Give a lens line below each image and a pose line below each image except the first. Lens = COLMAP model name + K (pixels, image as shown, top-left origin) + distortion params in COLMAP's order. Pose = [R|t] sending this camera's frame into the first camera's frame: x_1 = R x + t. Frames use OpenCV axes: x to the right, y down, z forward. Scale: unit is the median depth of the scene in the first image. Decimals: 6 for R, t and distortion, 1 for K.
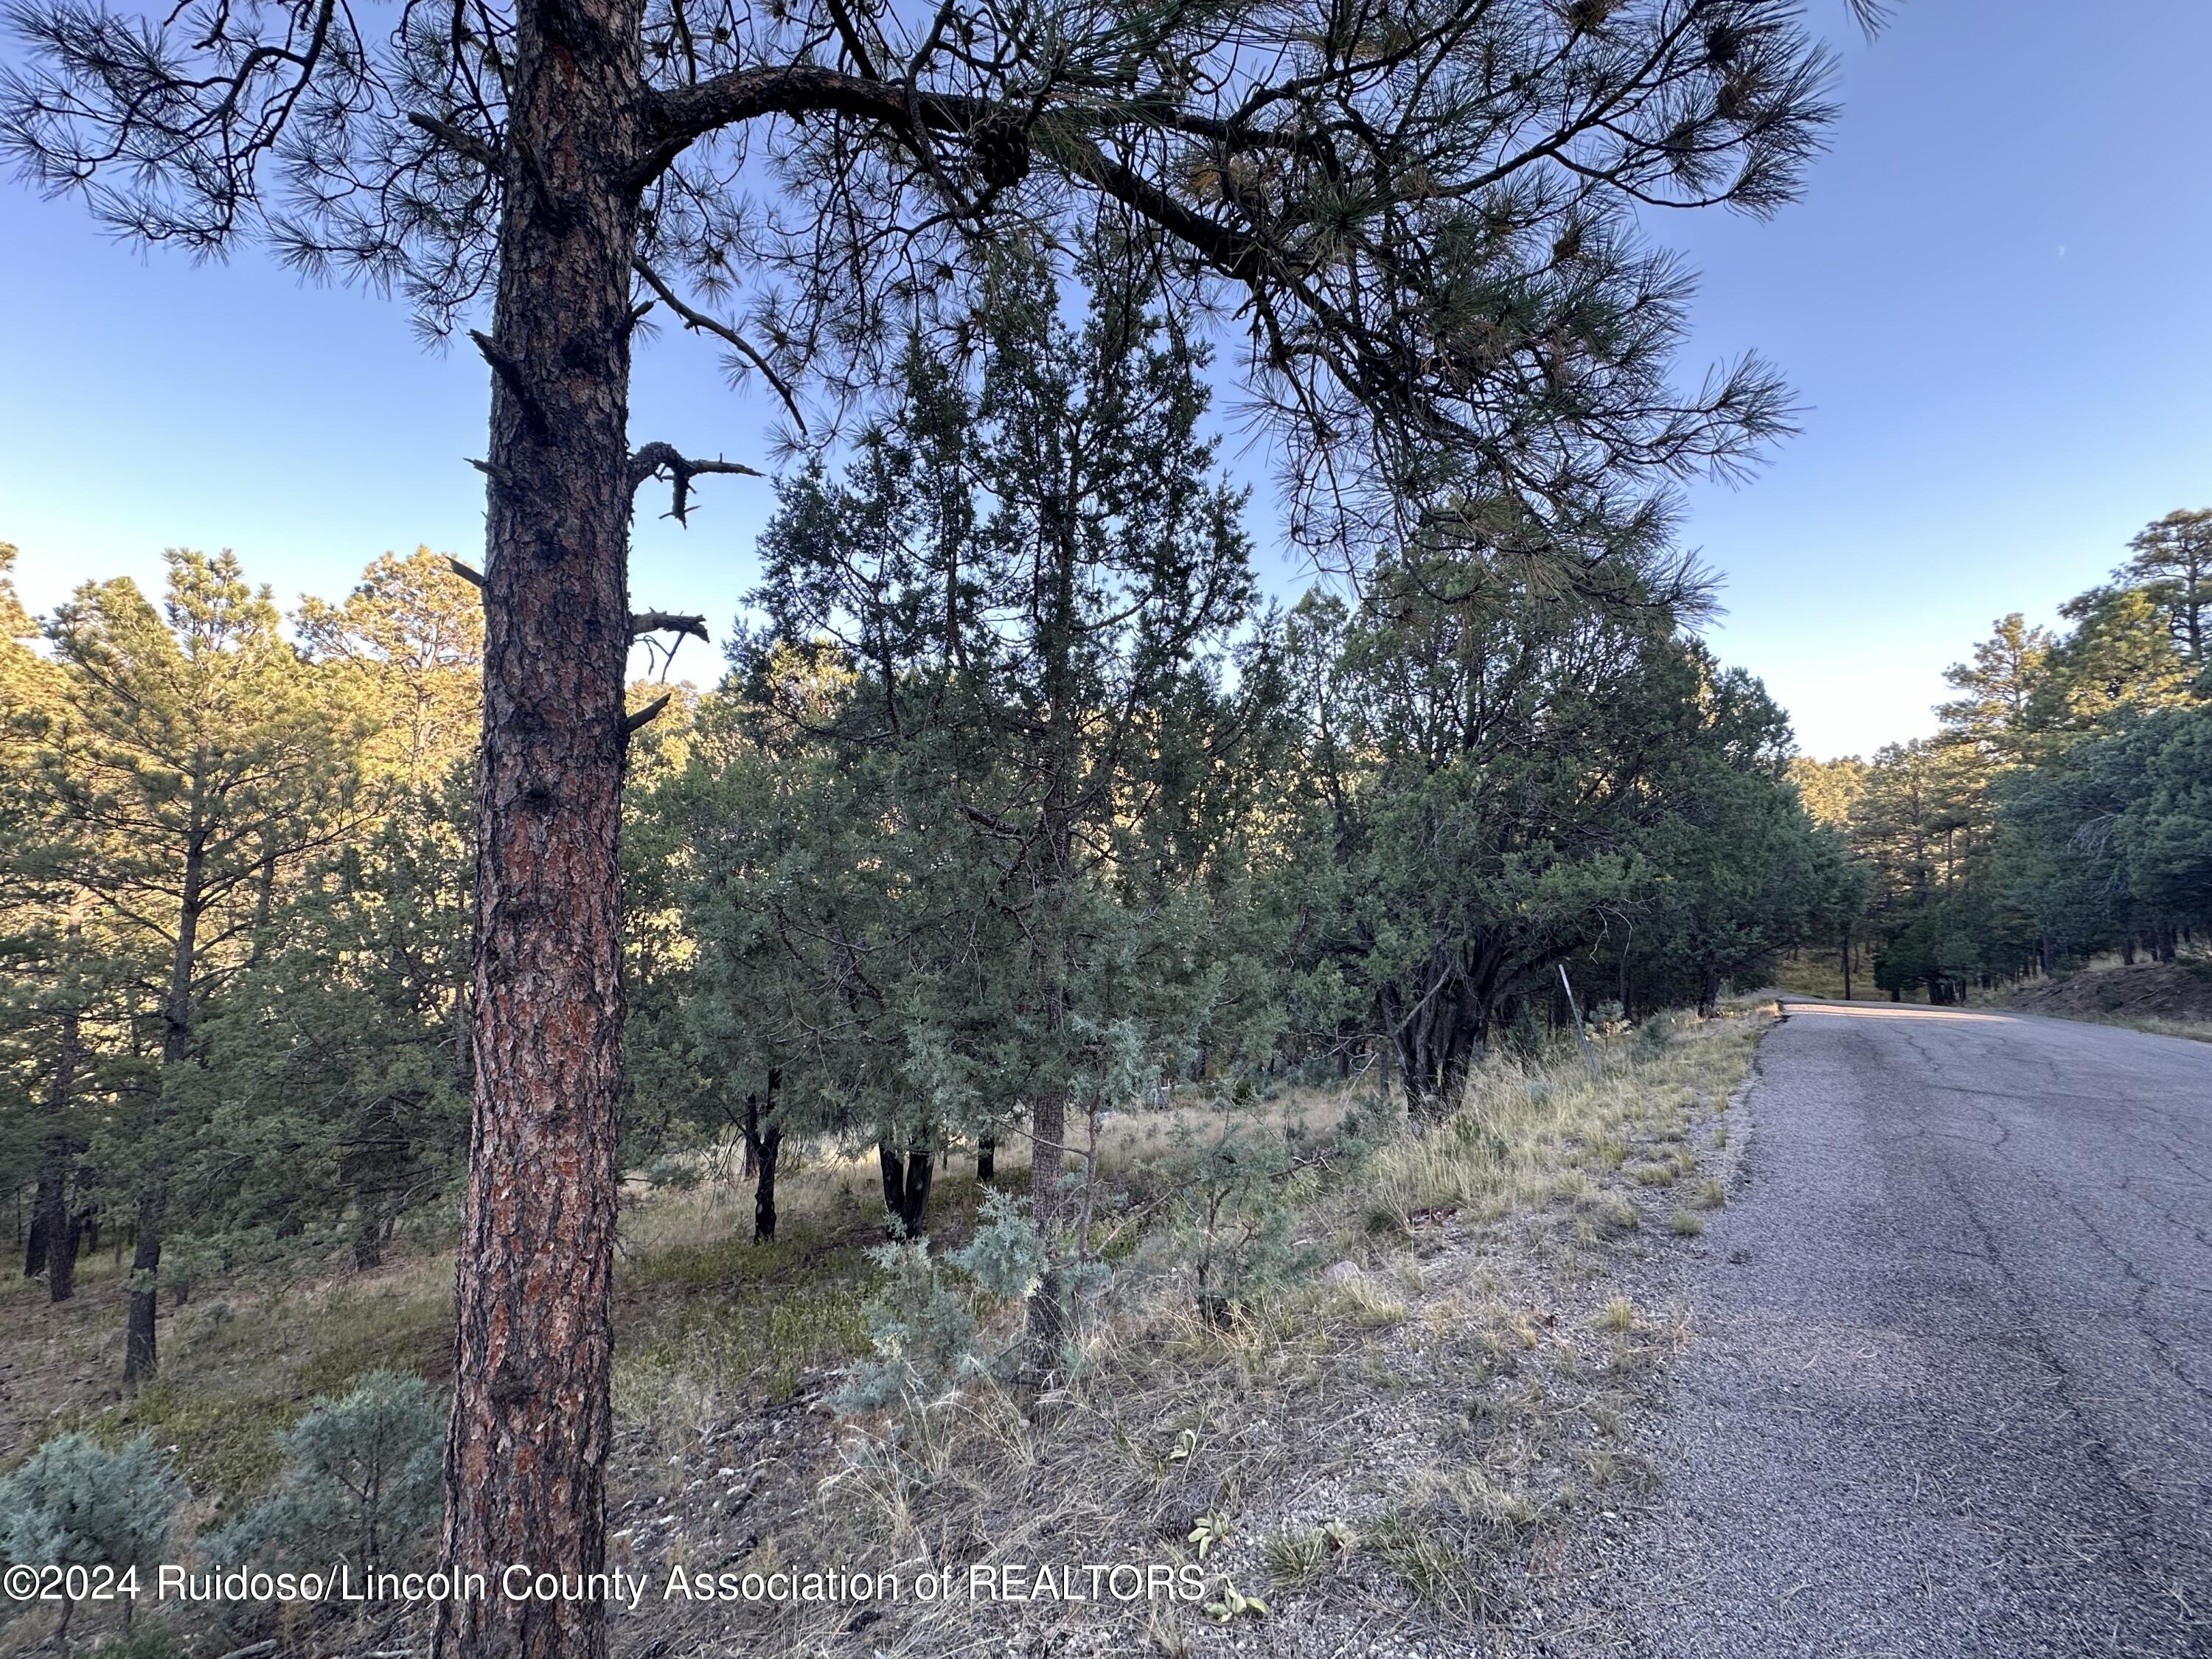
lens RADIAL K [[876.7, 0, 1103.0], [0, 876.7, 825.9], [0, 0, 1]] dist [-0.003774, 0.001016]
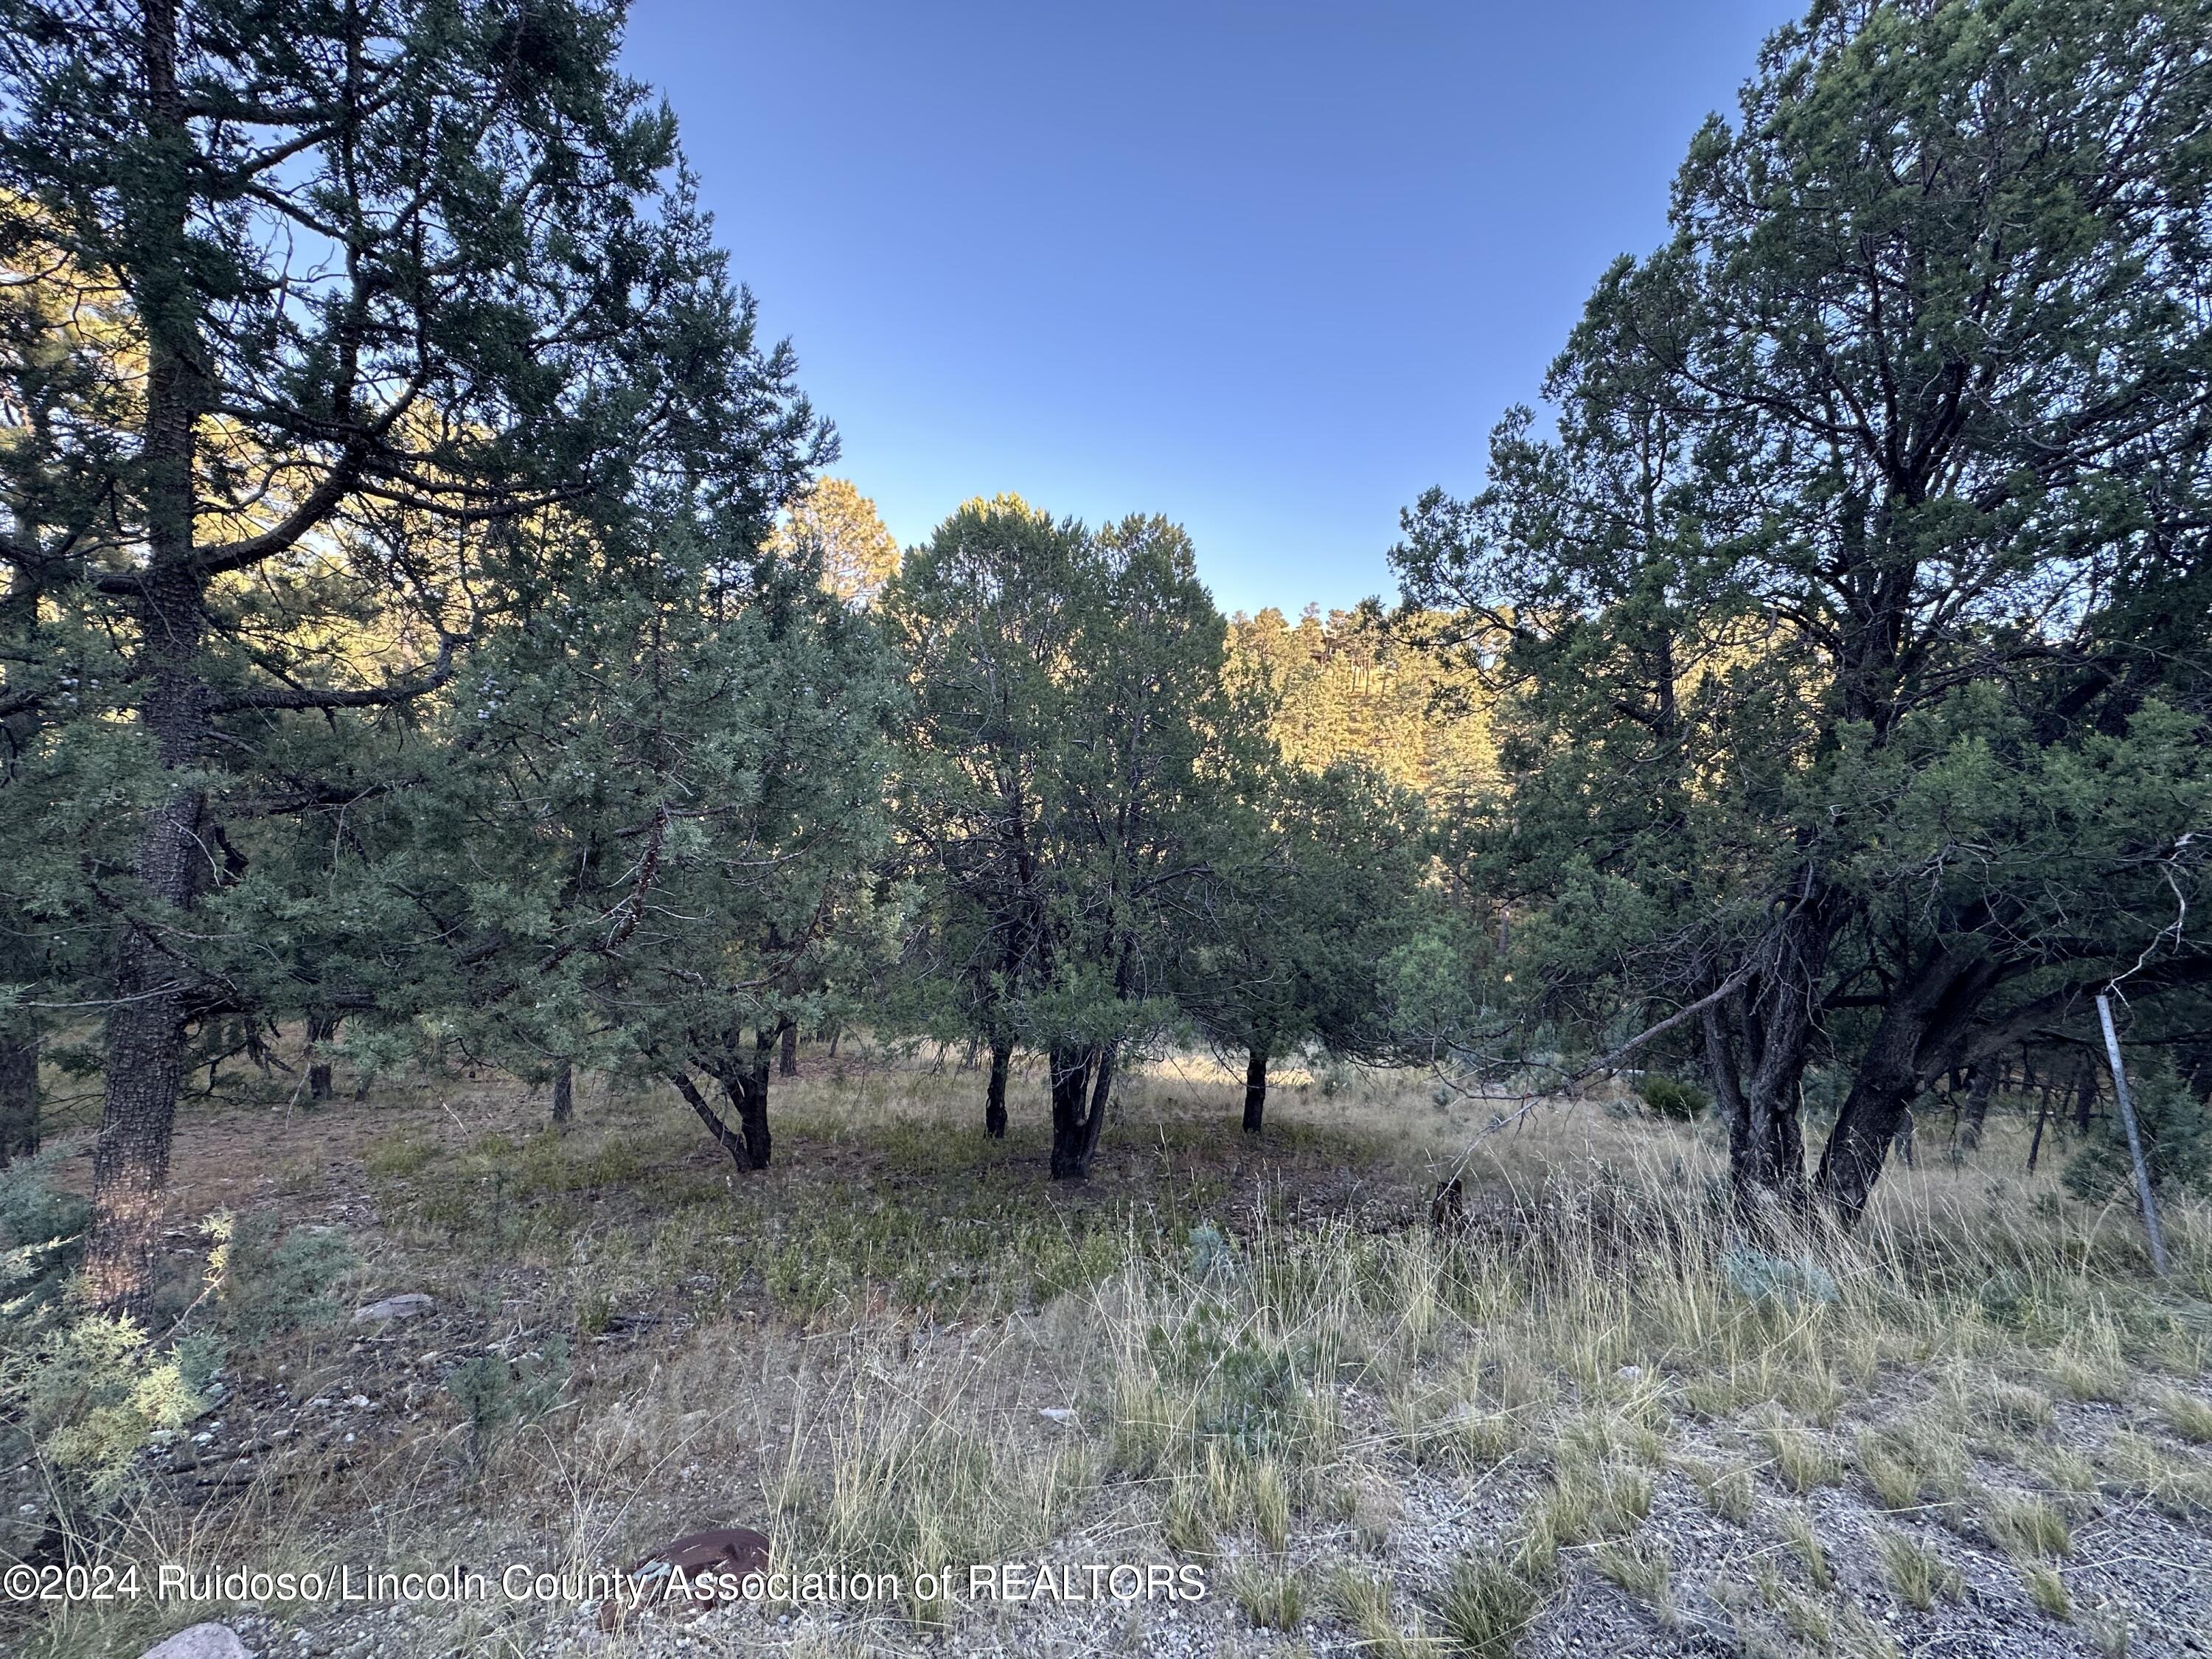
lens RADIAL K [[876.7, 0, 1104.2], [0, 876.7, 827.0], [0, 0, 1]] dist [-0.003774, 0.001016]
pose [[0.844990, 0.065798, -0.530718, 0.257636], [-0.017231, 0.995237, 0.095955, 0.032215], [0.534504, -0.071936, 0.842099, 0.294738]]
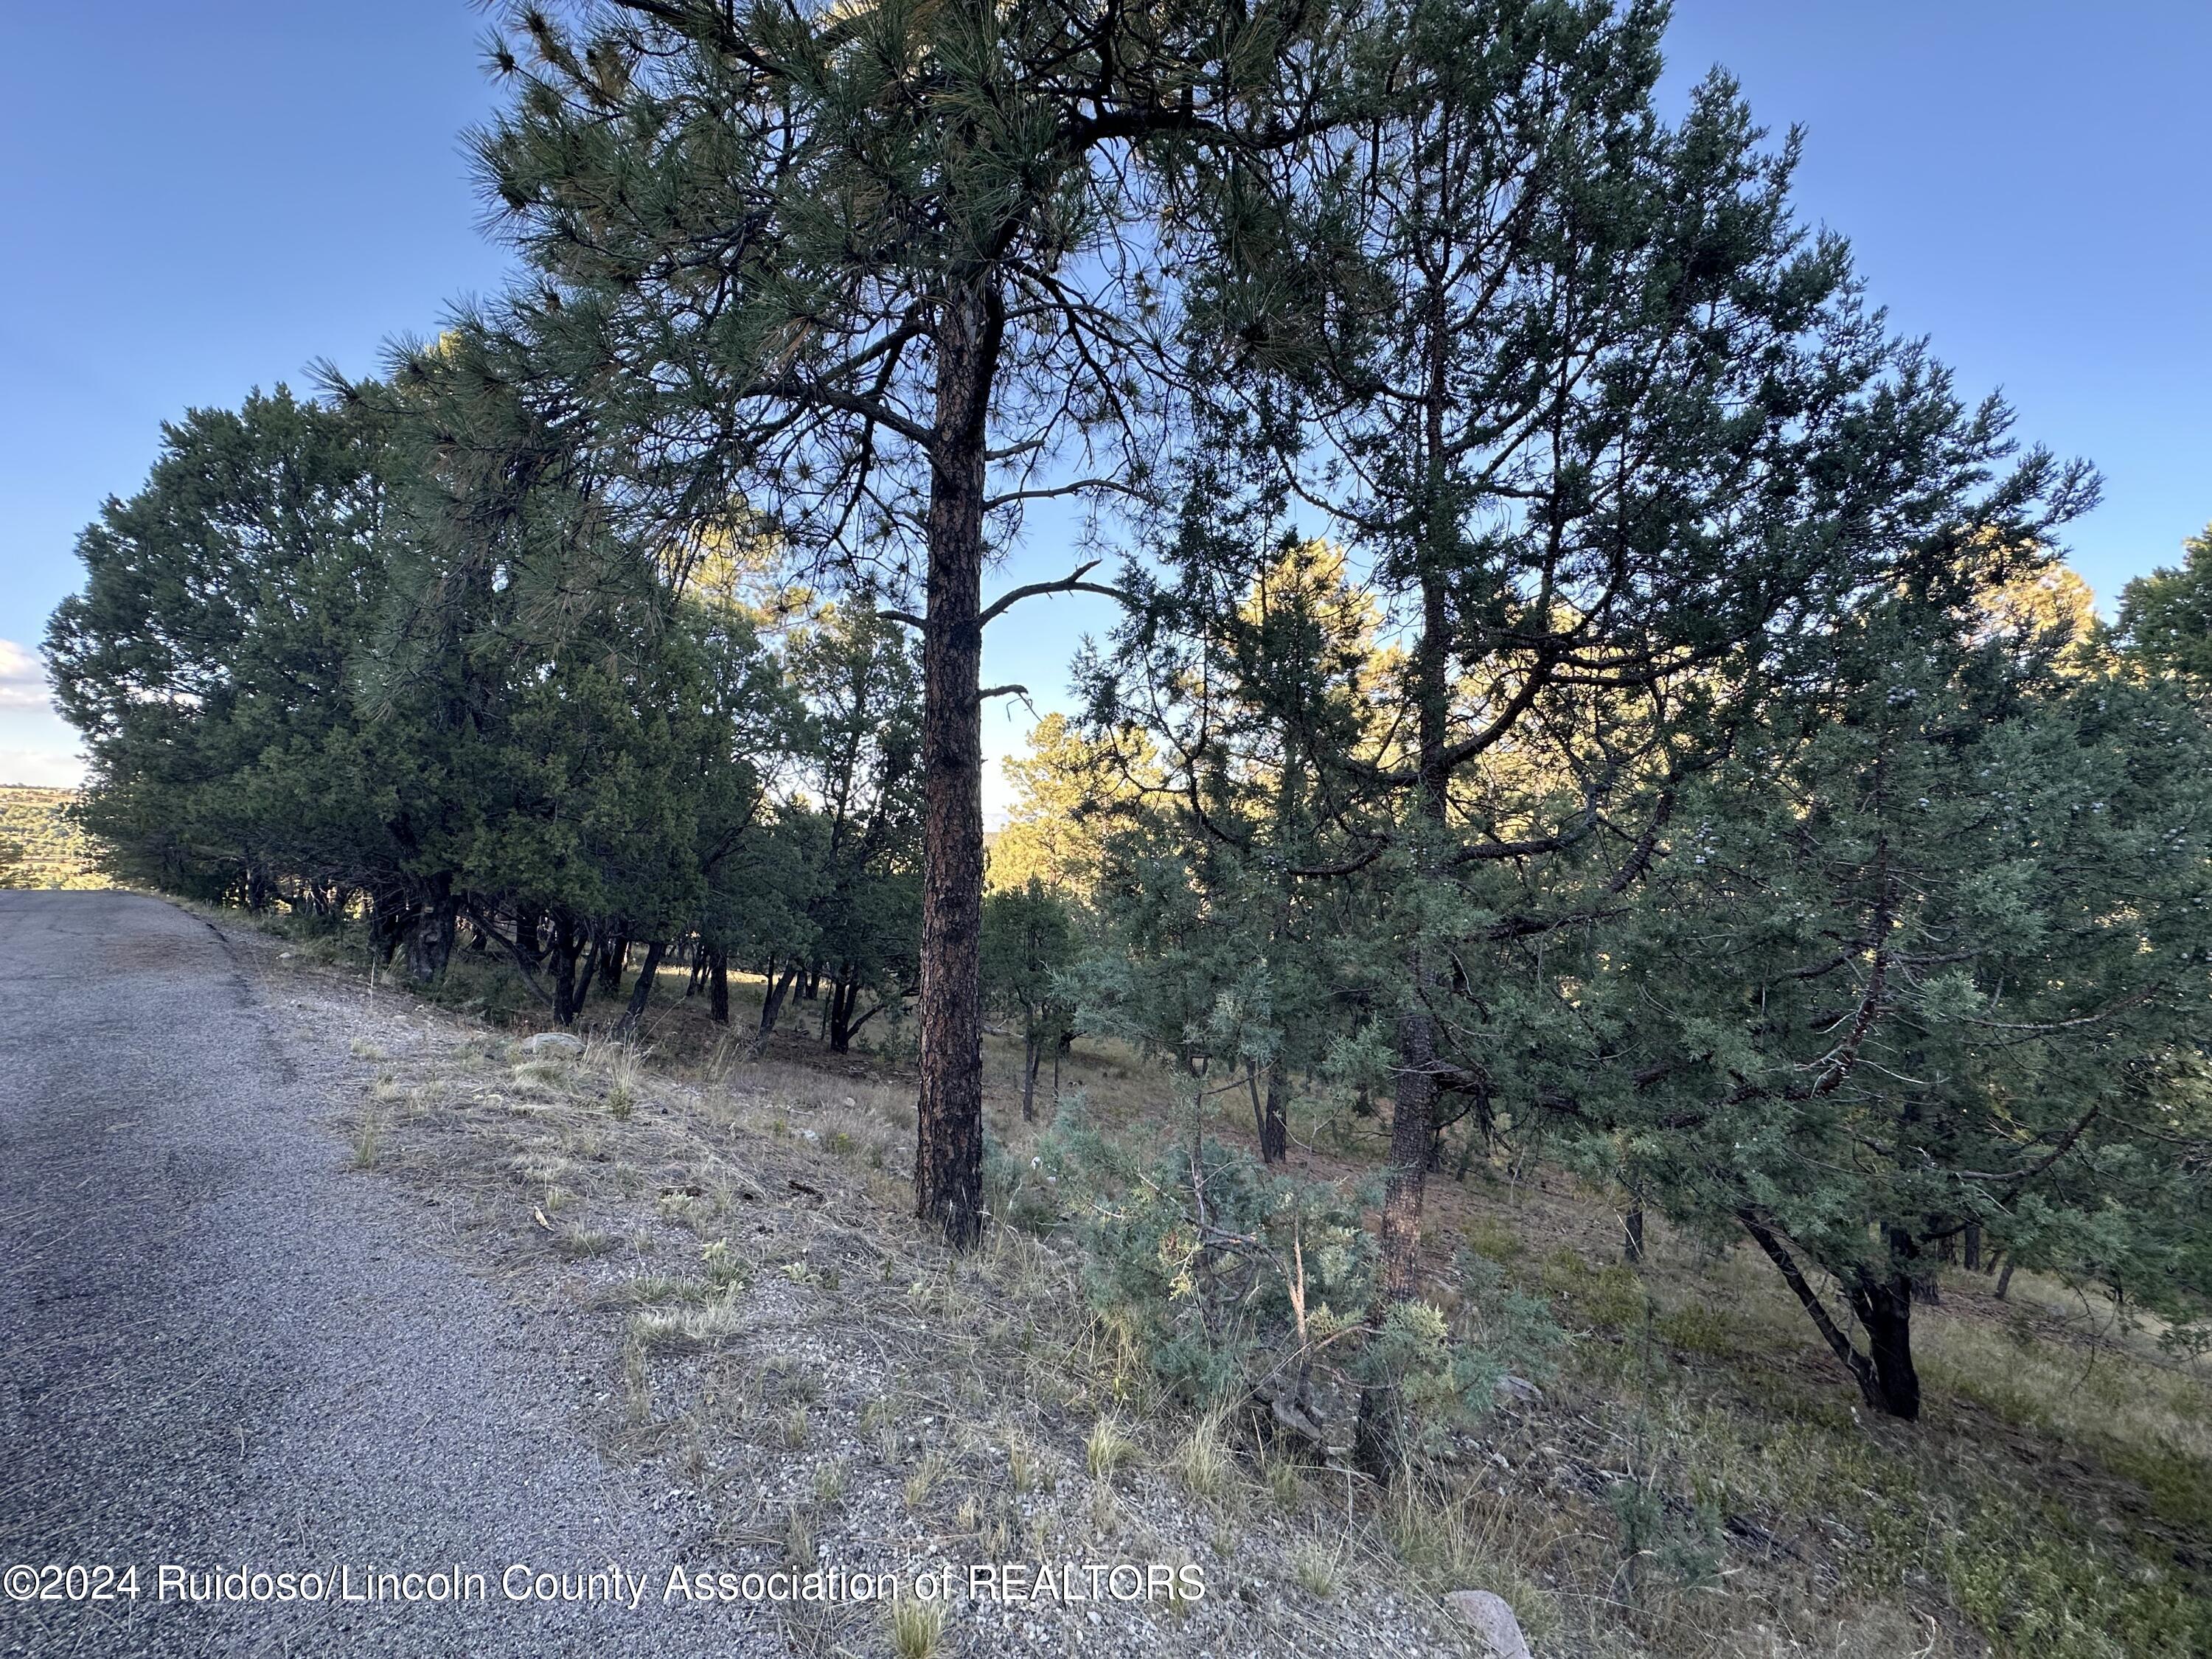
lens RADIAL K [[876.7, 0, 1105.7], [0, 876.7, 829.7], [0, 0, 1]] dist [-0.003774, 0.001016]
pose [[-0.065037, -0.049867, -0.996636, 0.257114], [0.025436, 0.998343, -0.051613, 0.029664], [0.997559, -0.028707, -0.063661, 0.268561]]
